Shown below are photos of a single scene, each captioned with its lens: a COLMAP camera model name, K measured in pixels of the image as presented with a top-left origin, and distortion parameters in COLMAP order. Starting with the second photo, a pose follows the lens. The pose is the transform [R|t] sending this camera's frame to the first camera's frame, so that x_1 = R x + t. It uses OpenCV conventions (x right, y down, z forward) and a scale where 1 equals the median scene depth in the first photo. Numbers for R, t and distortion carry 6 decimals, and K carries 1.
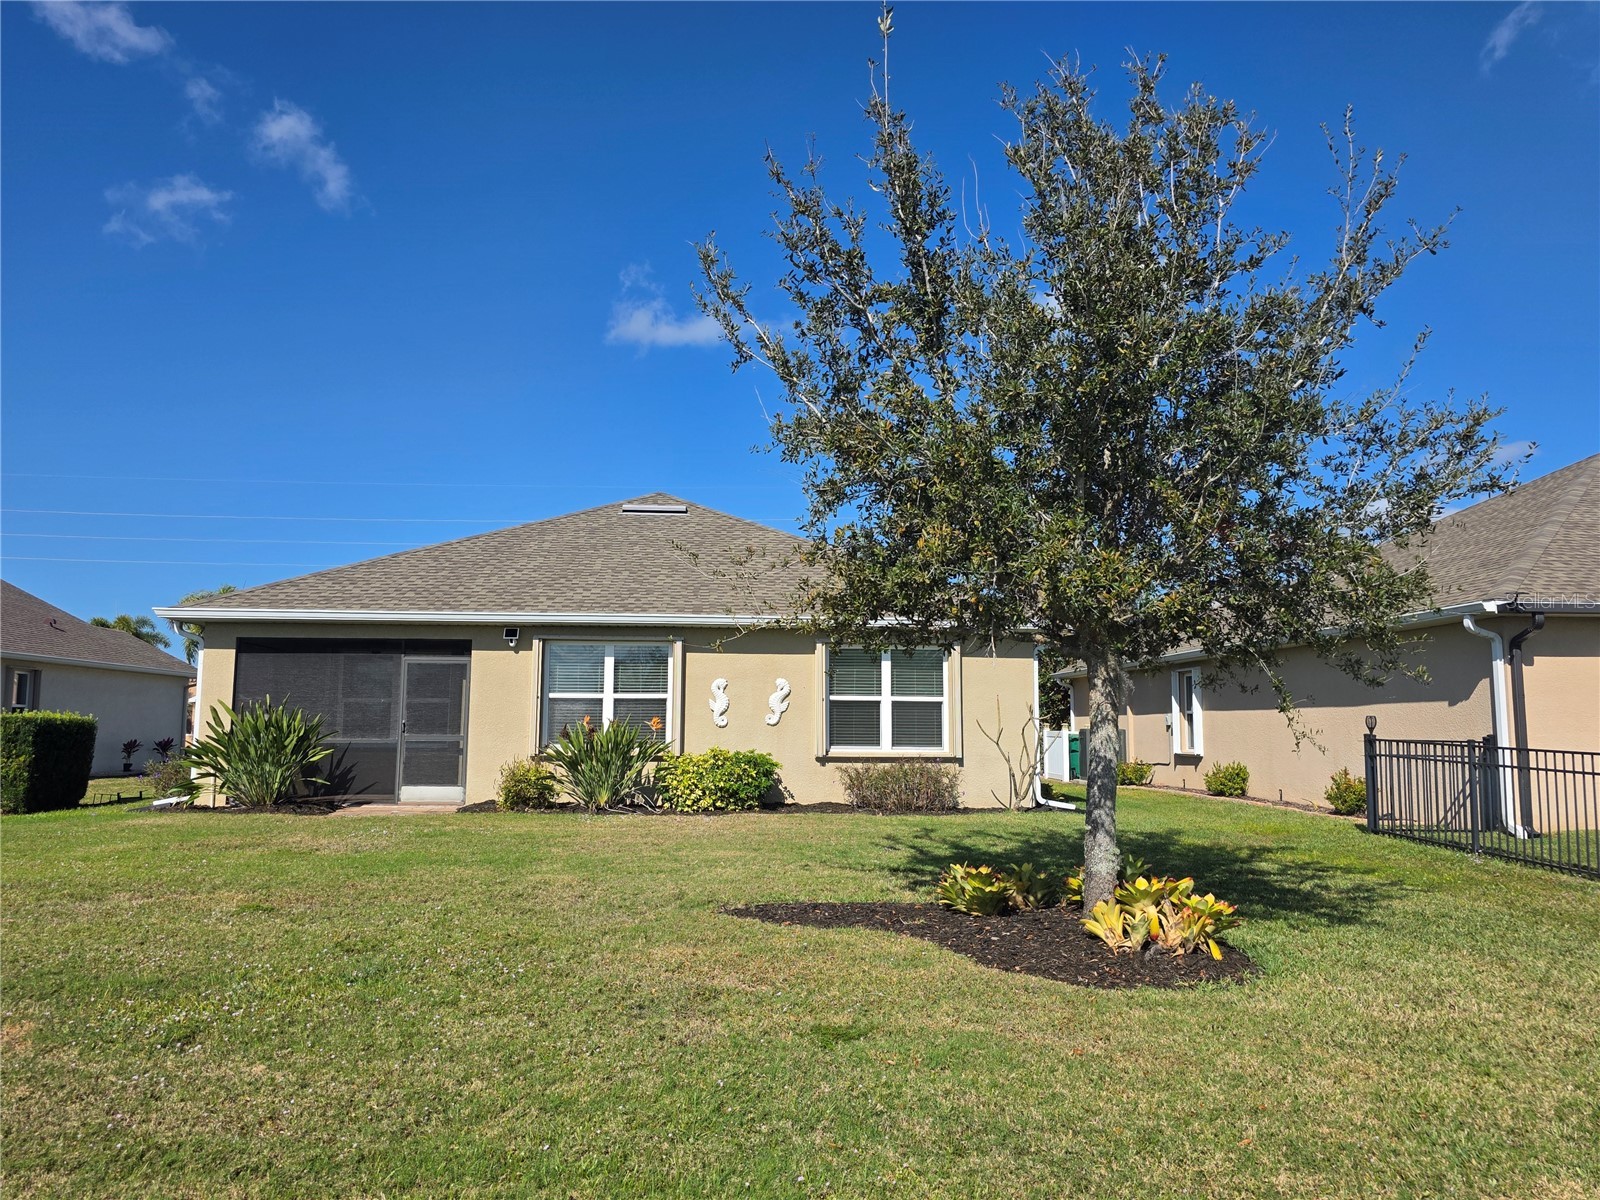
lens RADIAL K [[1129.8, 0, 803.1], [0, 1129.8, 602.7], [0, 0, 1]] dist [0.068089, -0.045964]
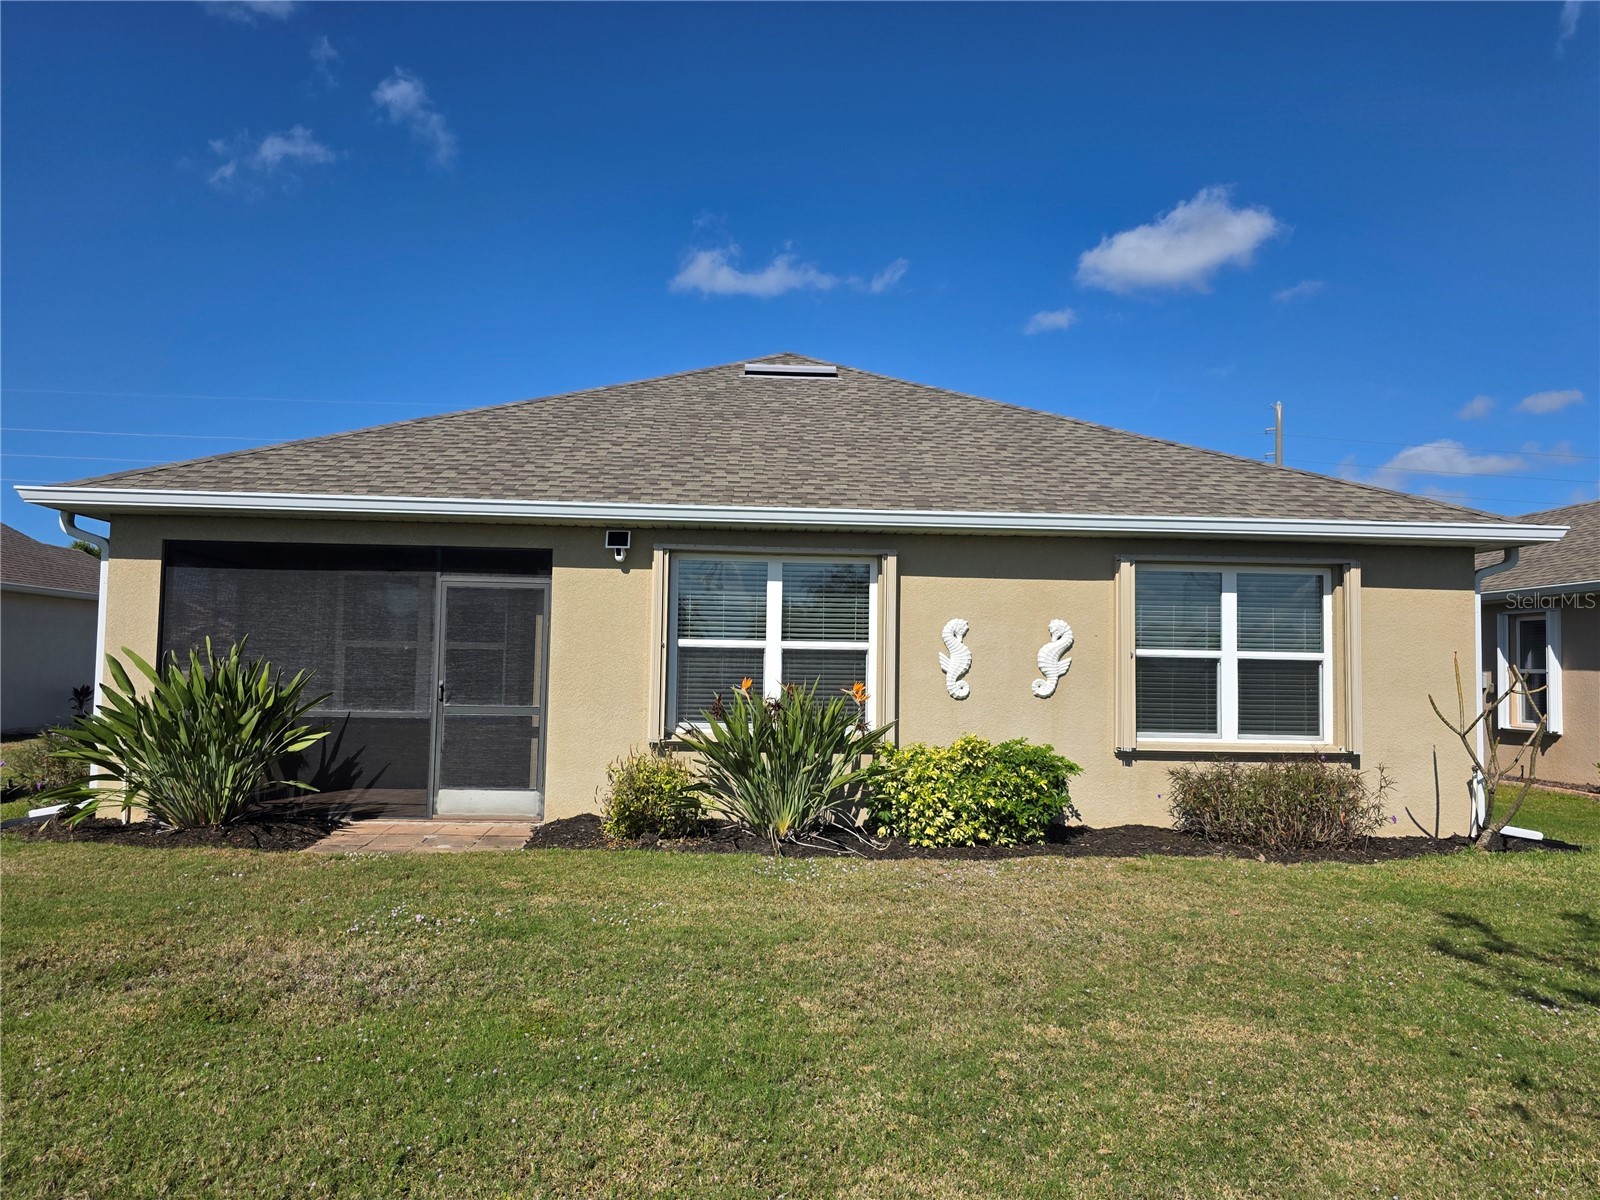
lens RADIAL K [[1129.8, 0, 800.4], [0, 1129.8, 599.4], [0, 0, 1]] dist [0.068089, -0.045964]
pose [[0.999839, 0.011013, -0.014143, -0.151329], [-0.010243, 0.998521, 0.053392, 0.025692], [0.014710, -0.053238, 0.998473, 0.400730]]
